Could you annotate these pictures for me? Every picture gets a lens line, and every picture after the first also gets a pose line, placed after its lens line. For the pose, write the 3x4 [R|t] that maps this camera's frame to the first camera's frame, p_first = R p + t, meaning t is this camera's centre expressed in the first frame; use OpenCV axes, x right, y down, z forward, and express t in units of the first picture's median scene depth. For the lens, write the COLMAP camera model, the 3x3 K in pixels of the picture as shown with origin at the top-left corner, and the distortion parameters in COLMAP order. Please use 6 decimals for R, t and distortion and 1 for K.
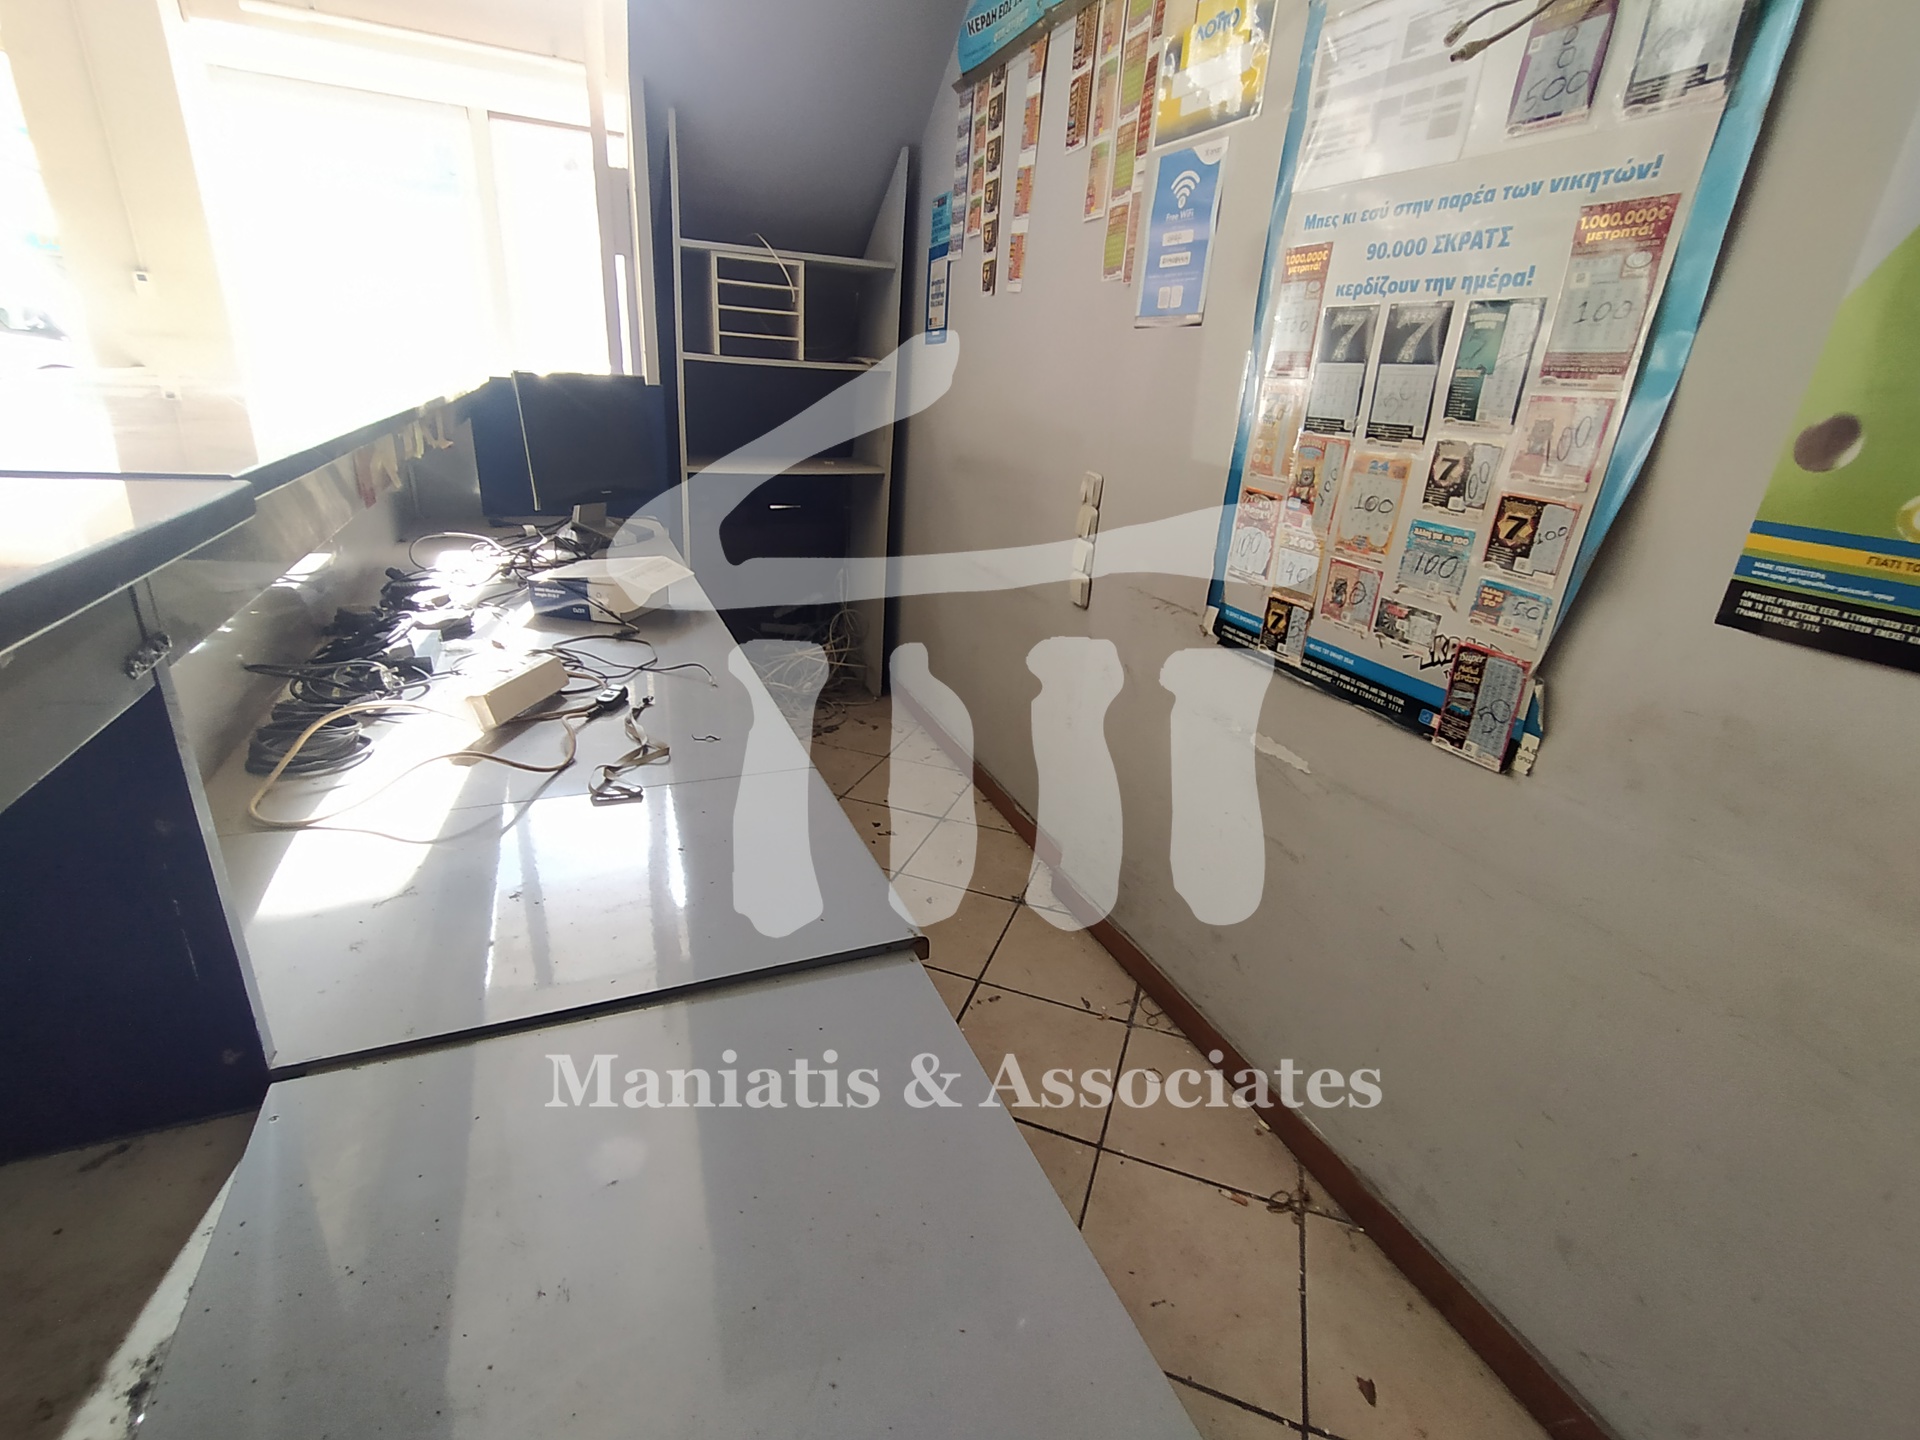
lens RADIAL K [[867.8, 0, 962.8], [0, 867.8, 719.9], [0, 0, 1]] dist [-0.007883, 0.004543]
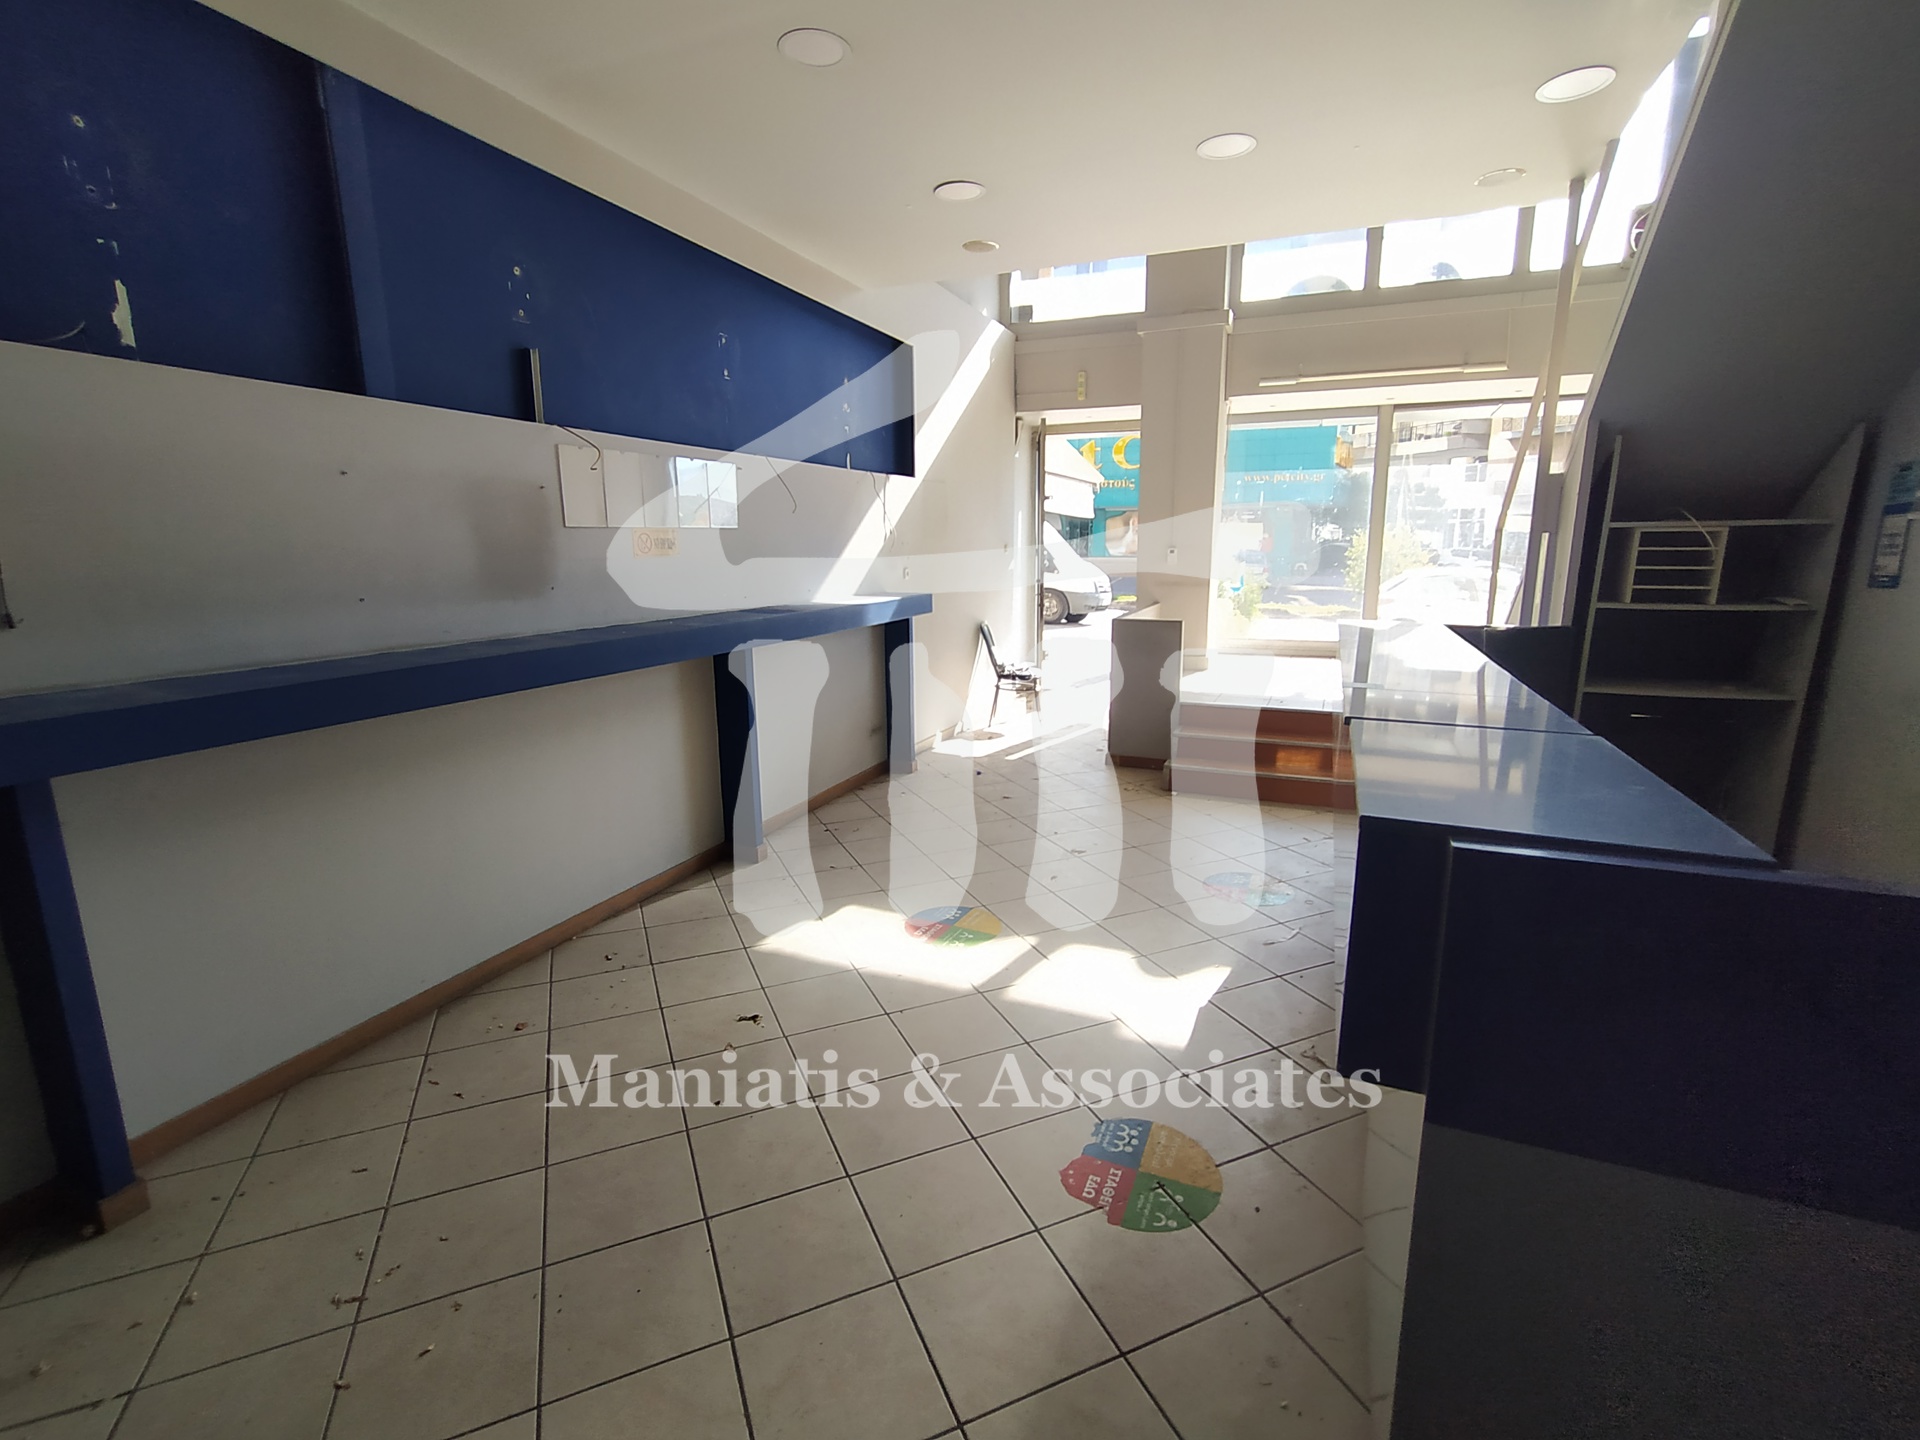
lens RADIAL K [[870.2, 0, 964.1], [0, 870.2, 715.9], [0, 0, 1]] dist [-0.008700, 0.006110]
pose [[0.689207, 0.073665, -0.720810, -0.041627], [-0.219956, 0.969143, -0.111268, 0.124552], [0.690372, 0.235233, 0.684143, -0.690875]]
